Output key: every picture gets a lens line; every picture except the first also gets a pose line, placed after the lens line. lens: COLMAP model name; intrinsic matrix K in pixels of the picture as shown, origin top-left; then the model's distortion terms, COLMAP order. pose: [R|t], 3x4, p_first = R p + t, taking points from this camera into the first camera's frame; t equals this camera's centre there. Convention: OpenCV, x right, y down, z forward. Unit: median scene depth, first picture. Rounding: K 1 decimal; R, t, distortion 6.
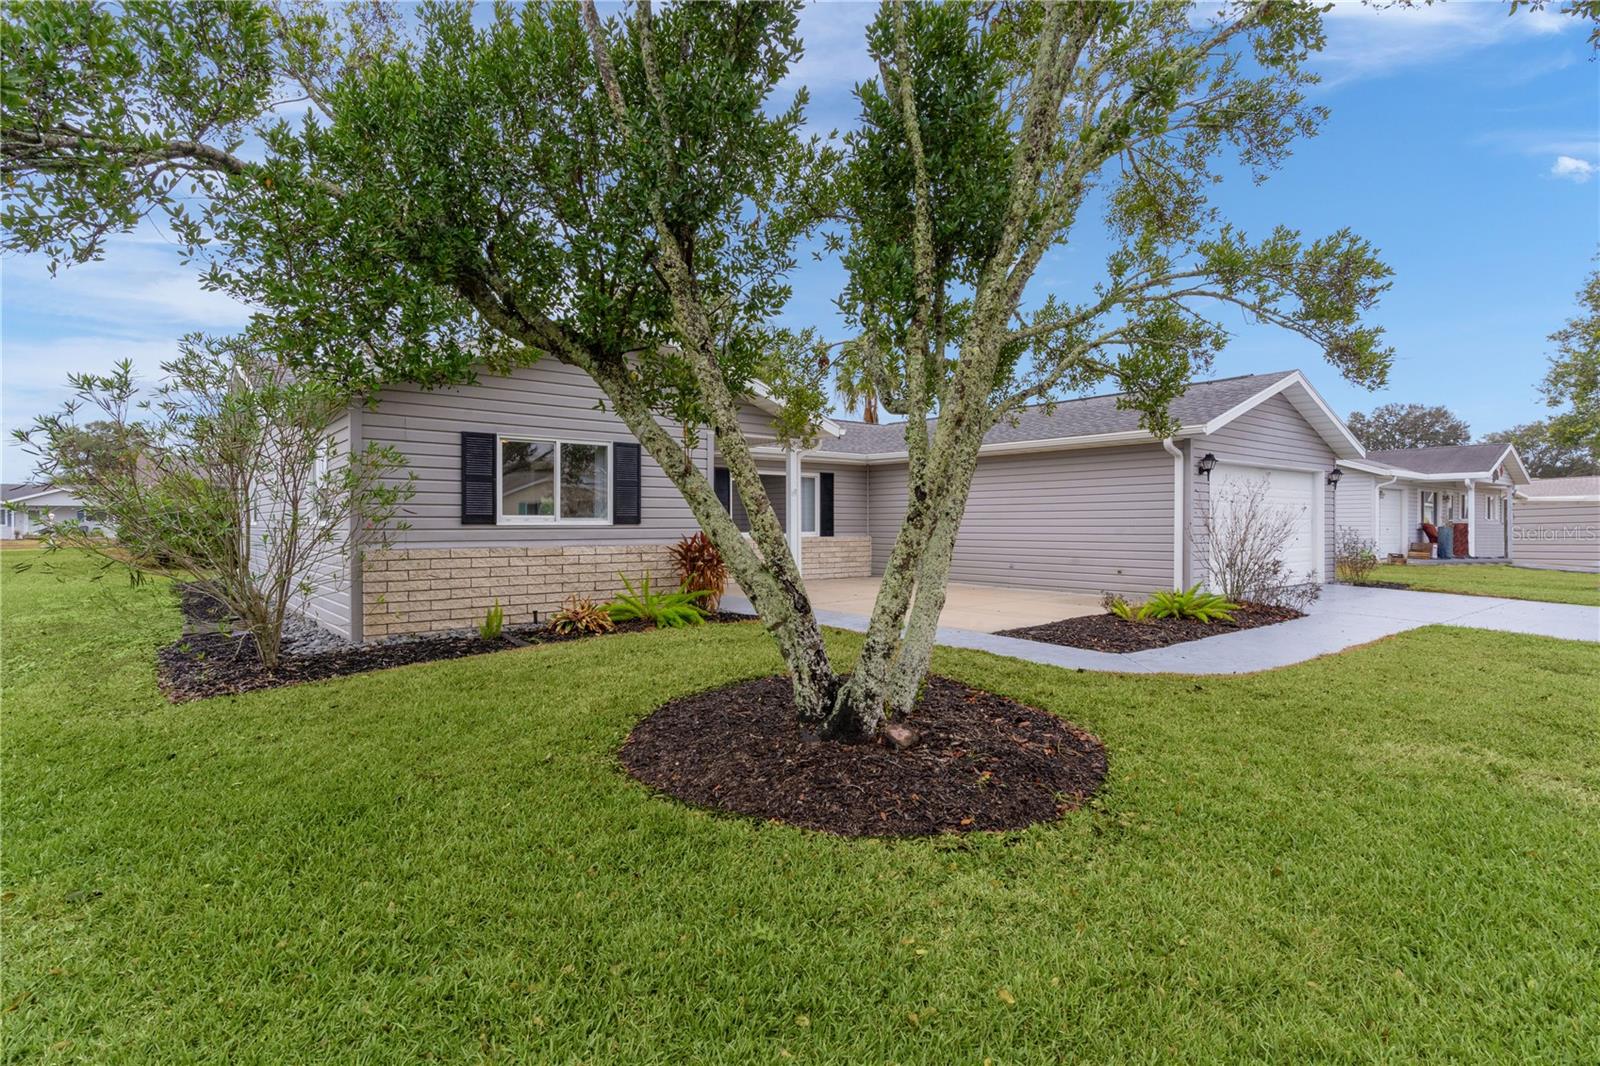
lens RADIAL K [[788.7, 0, 791.0], [0, 788.7, 531.3], [0, 0, 1]] dist [-0.000470, -0.001517]
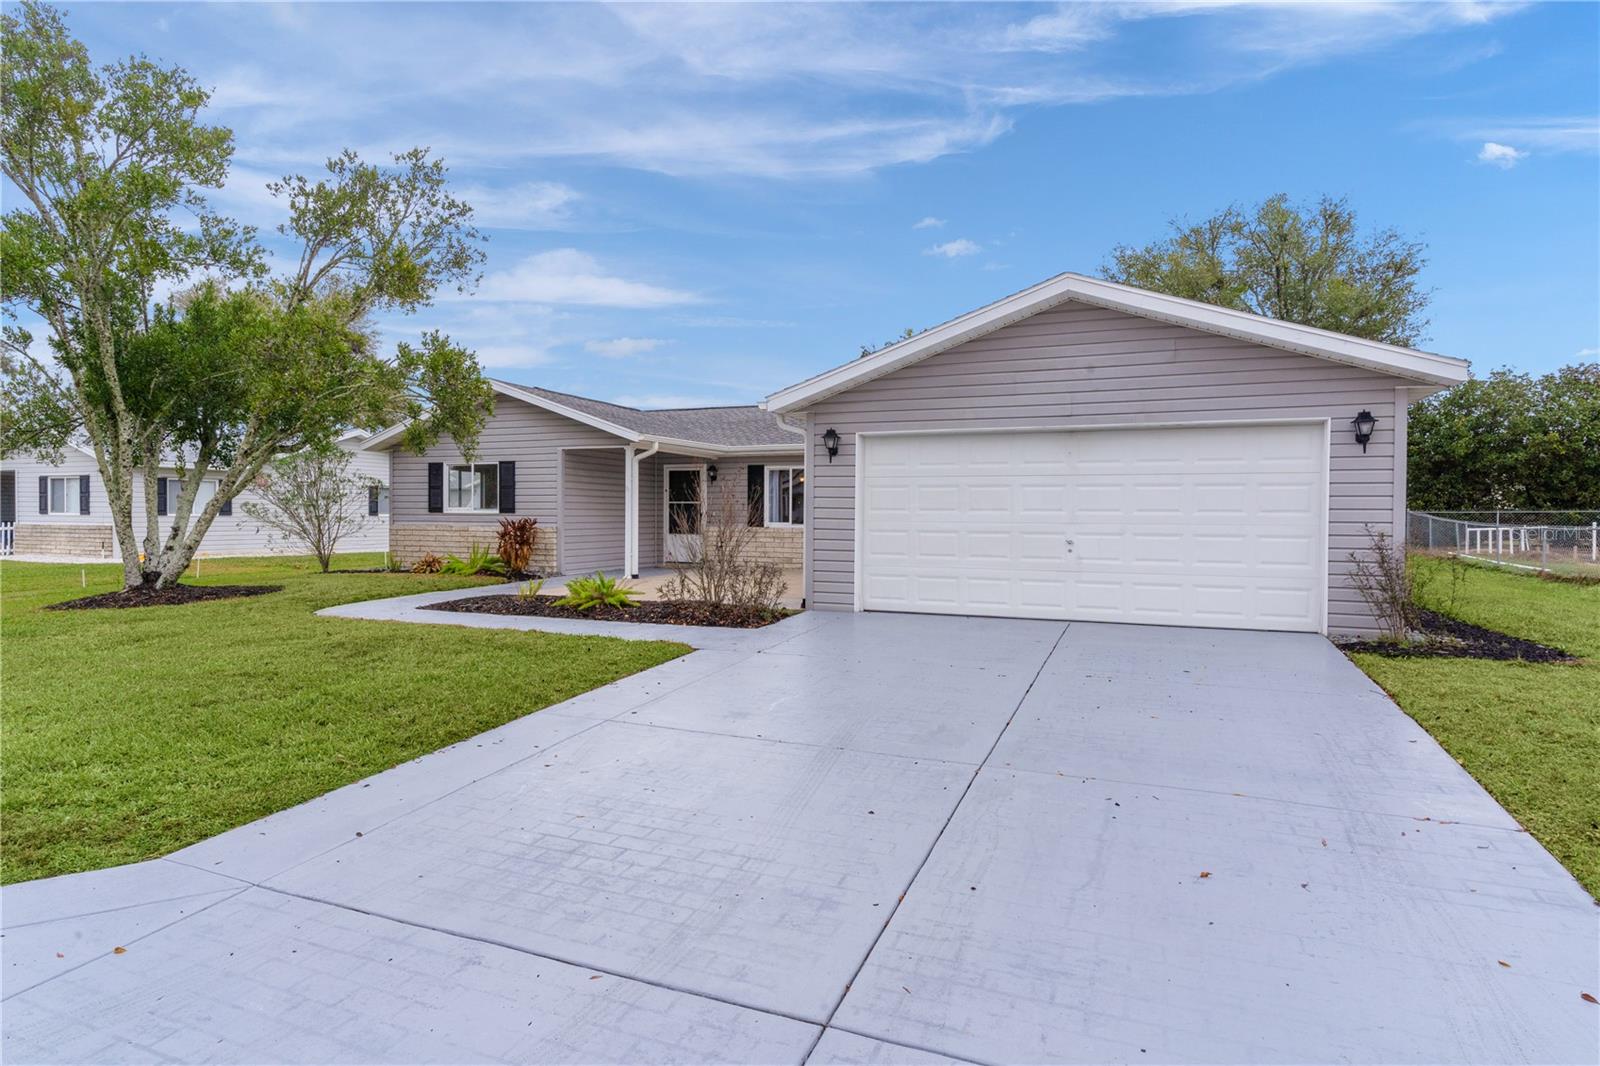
lens RADIAL K [[887.7, 0, 812.2], [0, 887.7, 530.5], [0, 0, 1]] dist [0.001103, 0.000156]
pose [[0.486972, 0.020949, -0.873166, 1.596136], [-0.015314, 0.999763, 0.015446, -0.010319], [0.873283, 0.005850, 0.487178, 0.658026]]
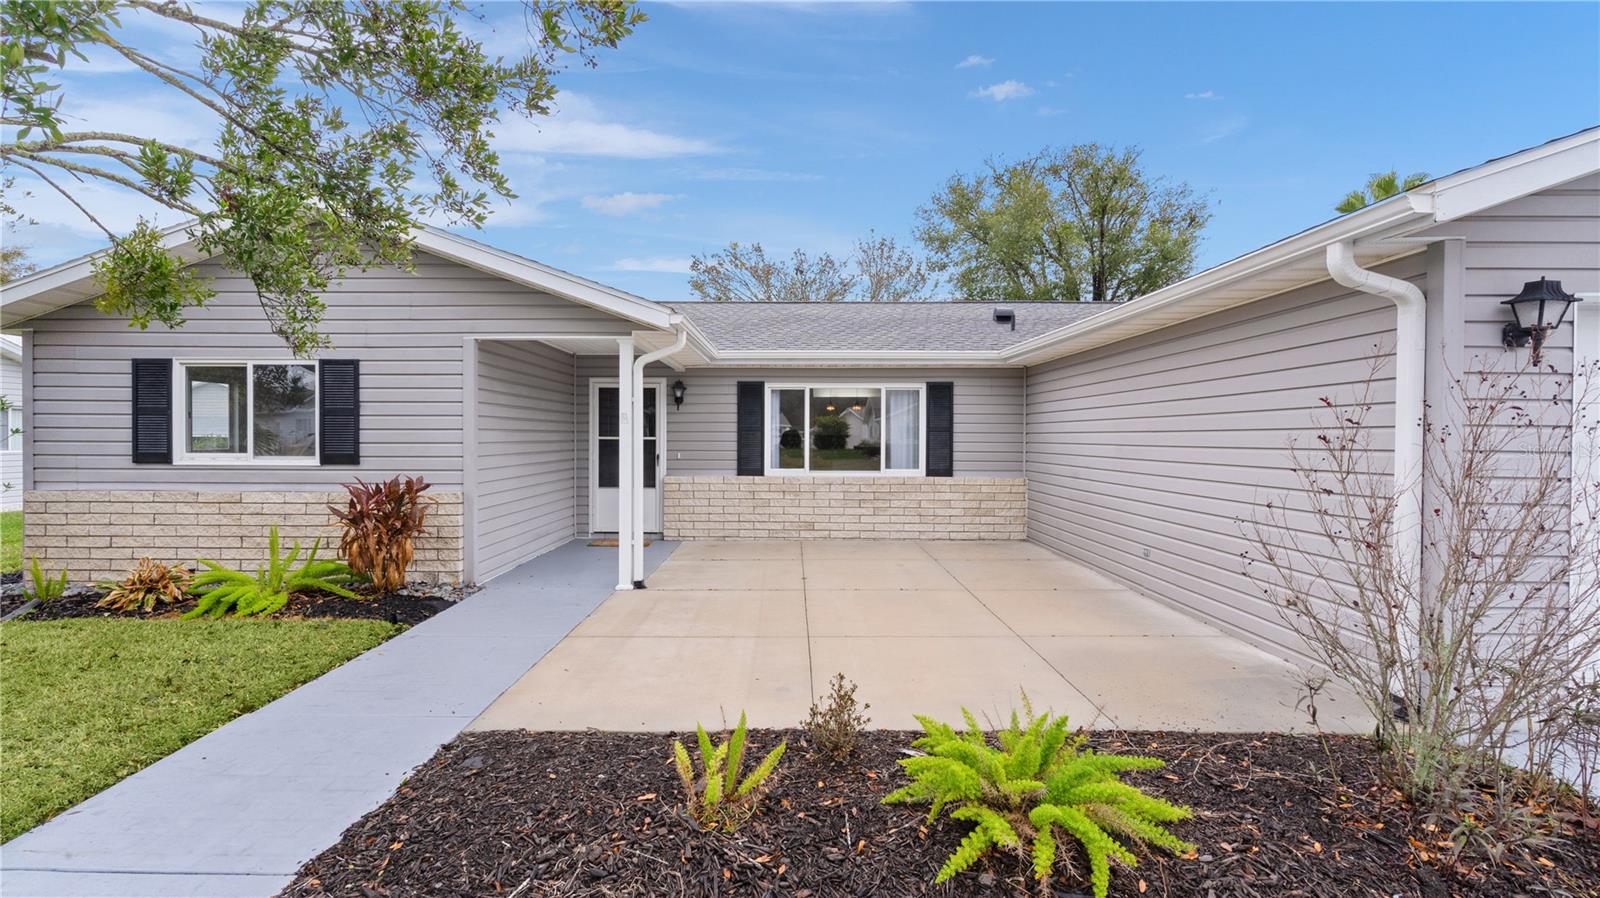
lens RADIAL K [[758.6, 0, 797.2], [0, 758.6, 446.0], [0, 0, 1]] dist [0.003496, 0.000405]
pose [[0.773382, 0.012736, -0.633812, 0.599883], [-0.011417, 0.999916, 0.006161, -0.036263], [0.633837, 0.002472, 0.773462, 0.694713]]
